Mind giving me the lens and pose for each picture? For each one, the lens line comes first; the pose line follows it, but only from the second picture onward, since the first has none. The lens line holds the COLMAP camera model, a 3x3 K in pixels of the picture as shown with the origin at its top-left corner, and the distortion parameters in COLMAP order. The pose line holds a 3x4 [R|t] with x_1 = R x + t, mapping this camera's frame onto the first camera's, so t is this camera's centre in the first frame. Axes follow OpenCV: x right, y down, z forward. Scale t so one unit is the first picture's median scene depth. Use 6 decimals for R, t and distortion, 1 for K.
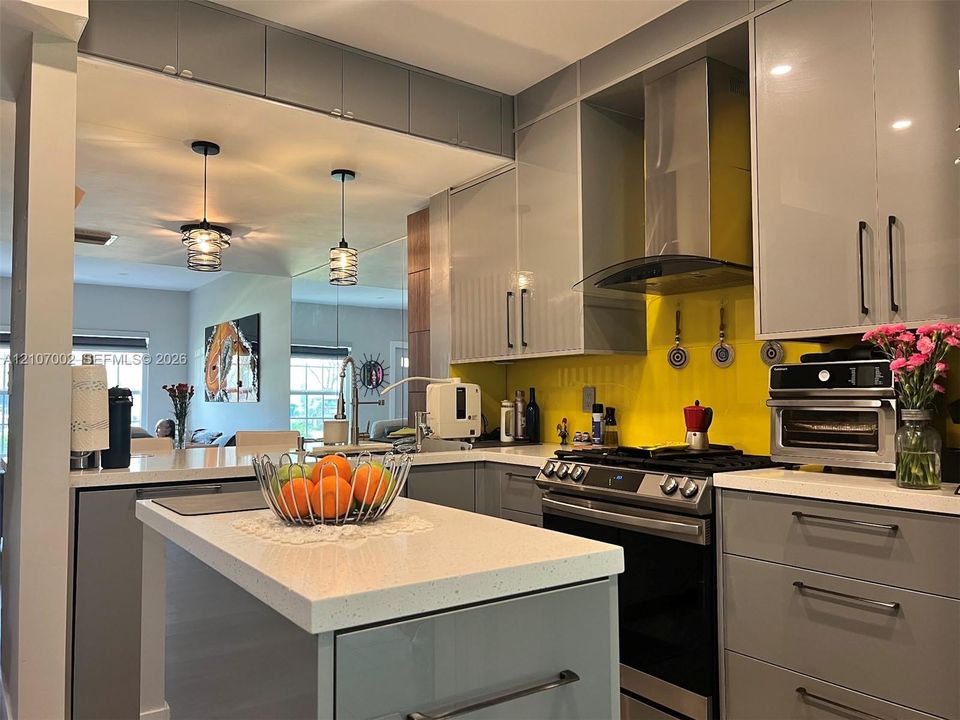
lens RADIAL K [[720.8, 0, 478.5], [0, 720.8, 365.3], [0, 0, 1]] dist [0.006056, -0.003477]
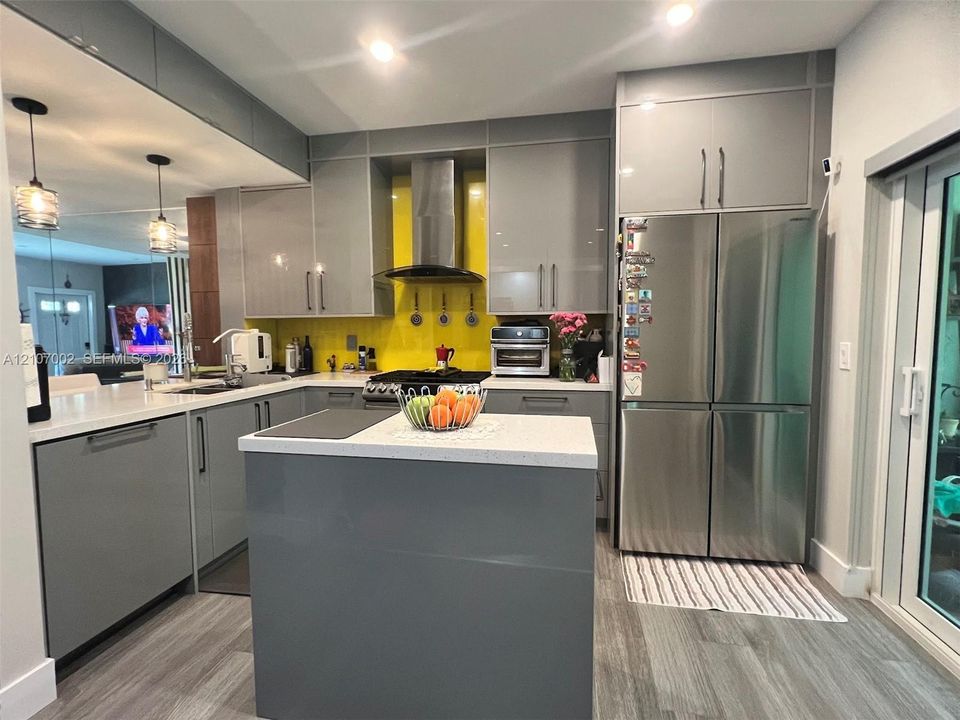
lens RADIAL K [[459.5, 0, 483.5], [0, 459.5, 359.3], [0, 0, 1]] dist [-0.005114, -0.001095]
pose [[0.718550, -0.043598, 0.694107, -0.365117], [-0.029009, 0.995286, 0.092546, -0.021098], [-0.694870, -0.086634, 0.713898, 0.057447]]
